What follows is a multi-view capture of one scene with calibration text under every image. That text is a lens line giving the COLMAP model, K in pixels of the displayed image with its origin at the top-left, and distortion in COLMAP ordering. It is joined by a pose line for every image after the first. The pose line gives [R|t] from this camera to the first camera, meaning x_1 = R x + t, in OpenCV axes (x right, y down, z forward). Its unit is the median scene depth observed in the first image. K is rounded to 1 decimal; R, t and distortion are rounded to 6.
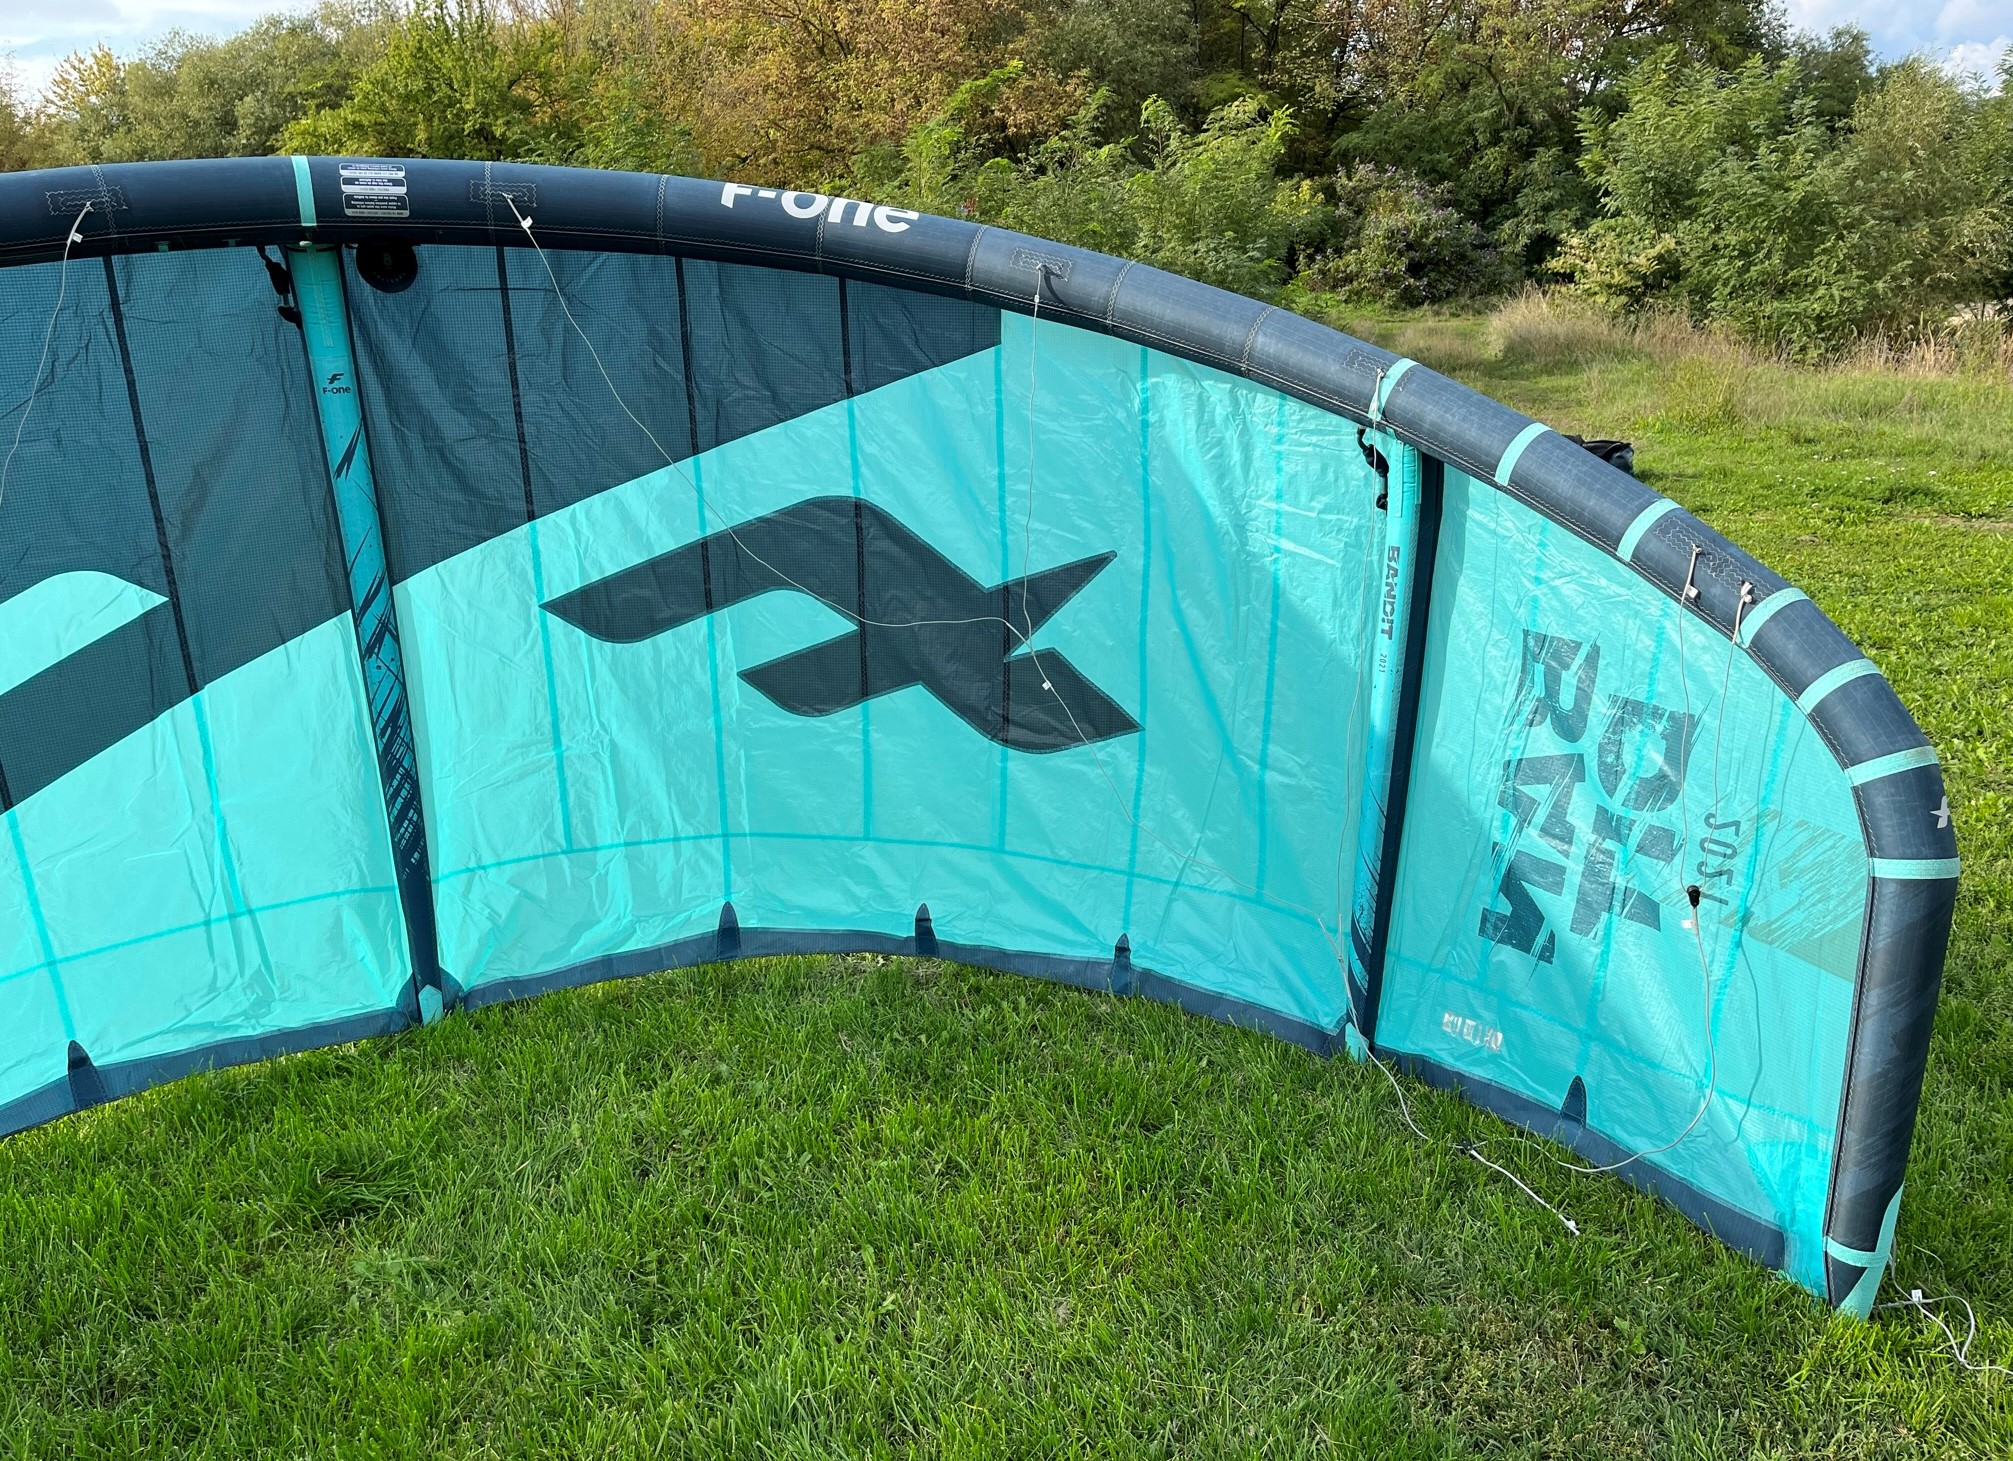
lens RADIAL K [[1487.4, 0, 1003.9], [0, 1487.4, 737.7], [0, 0, 1]] dist [-0.012410, -0.051444]
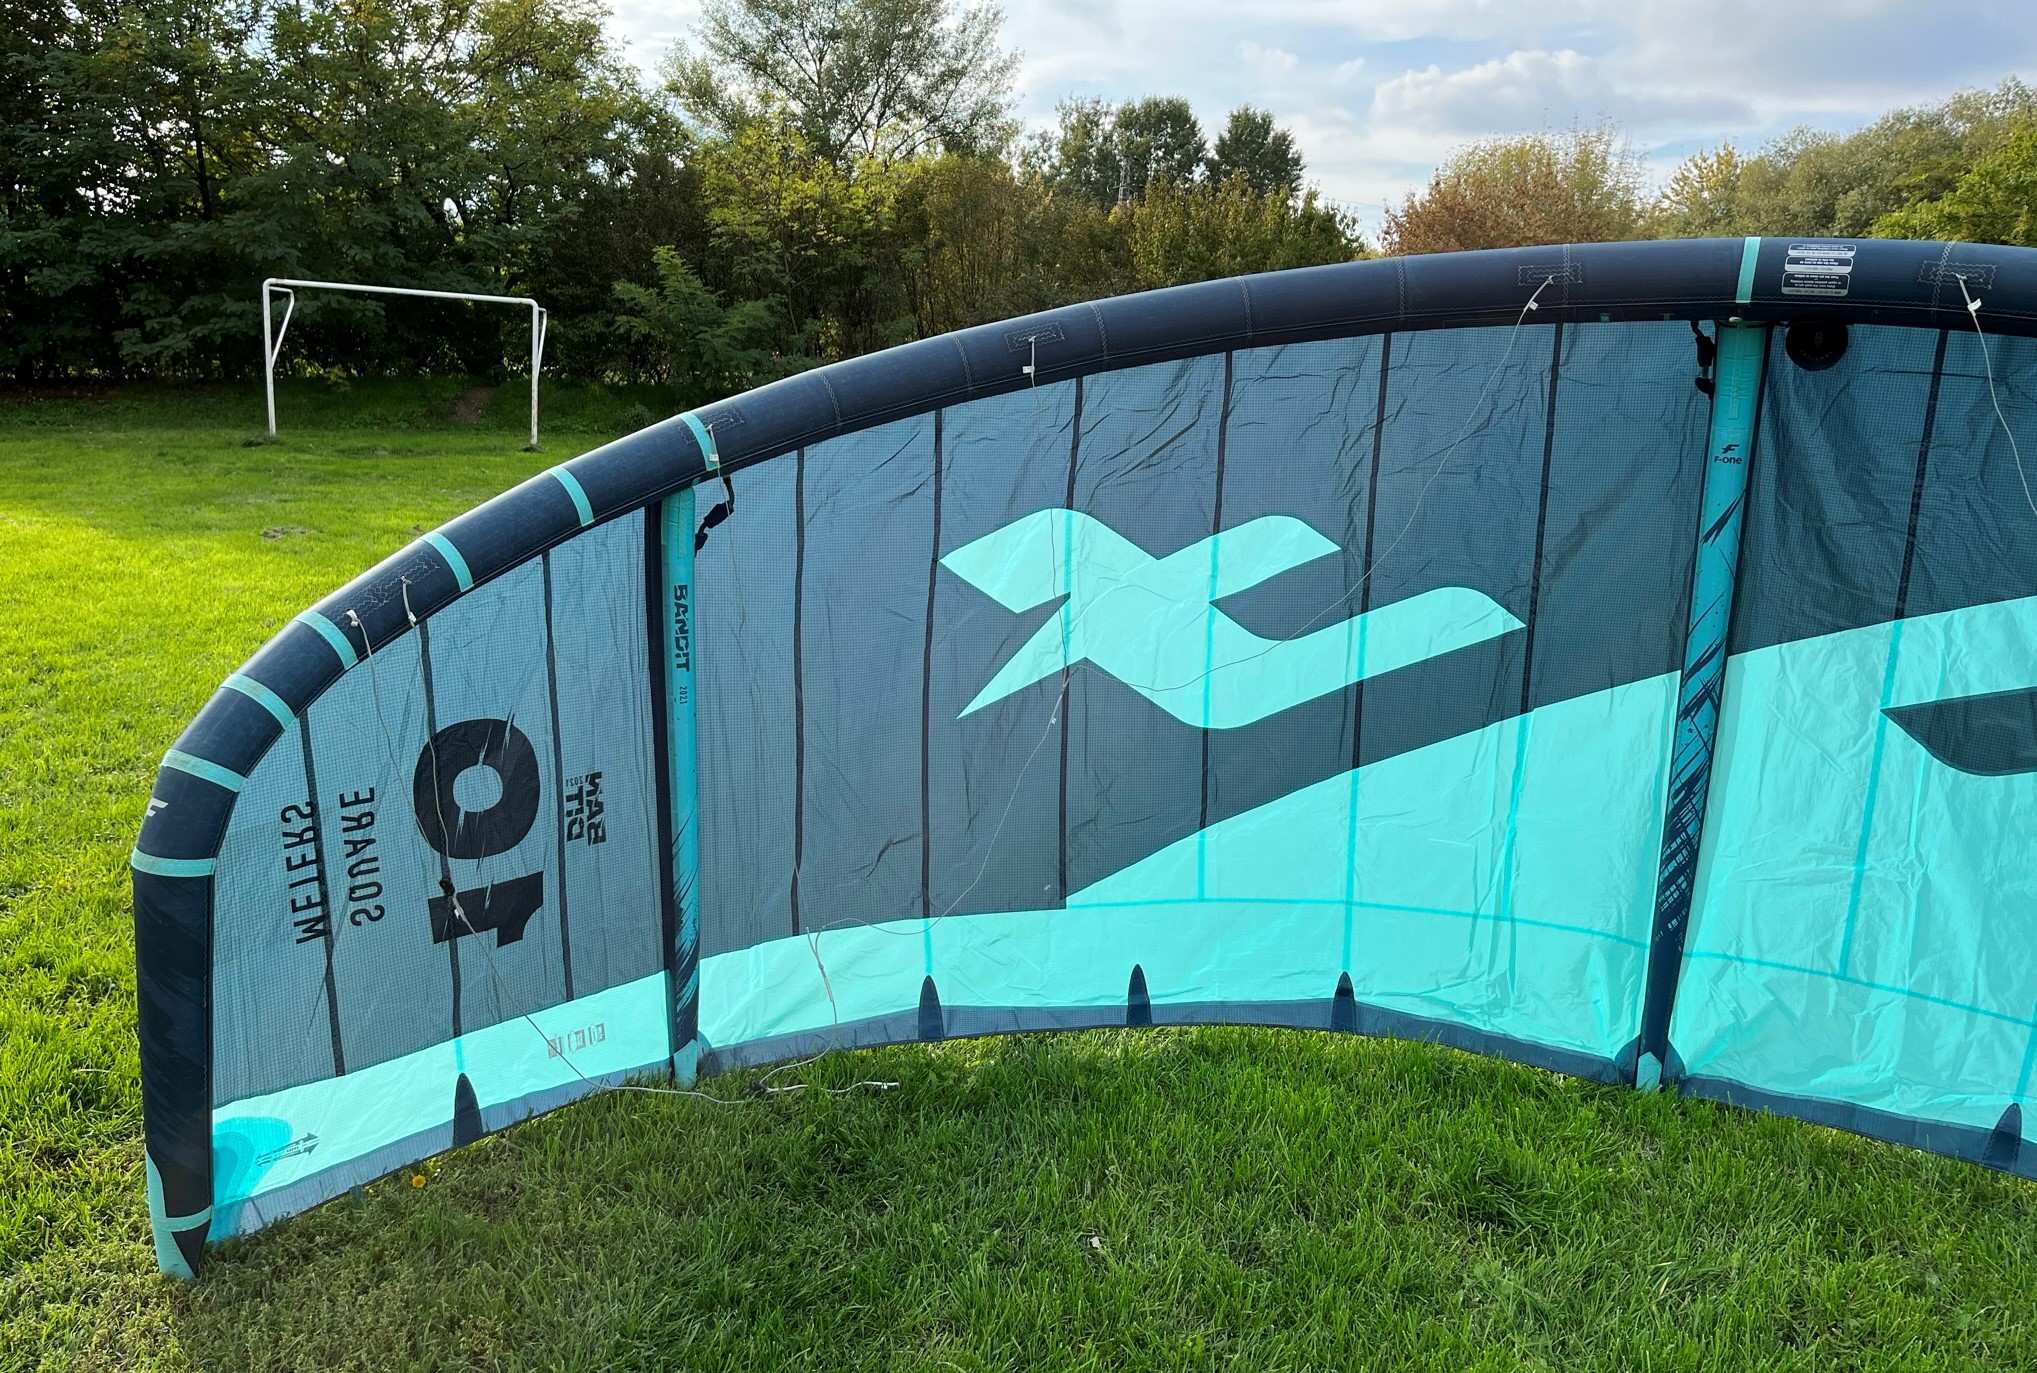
lens RADIAL K [[1477.2, 0, 999.8], [0, 1477.2, 680.1], [0, 0, 1]] dist [-0.013190, -0.036571]
pose [[0.568859, 0.204931, -0.796494, 0.097997], [-0.277975, 0.959373, 0.048308, 0.001908], [0.774034, 0.193925, 0.602714, 0.025557]]
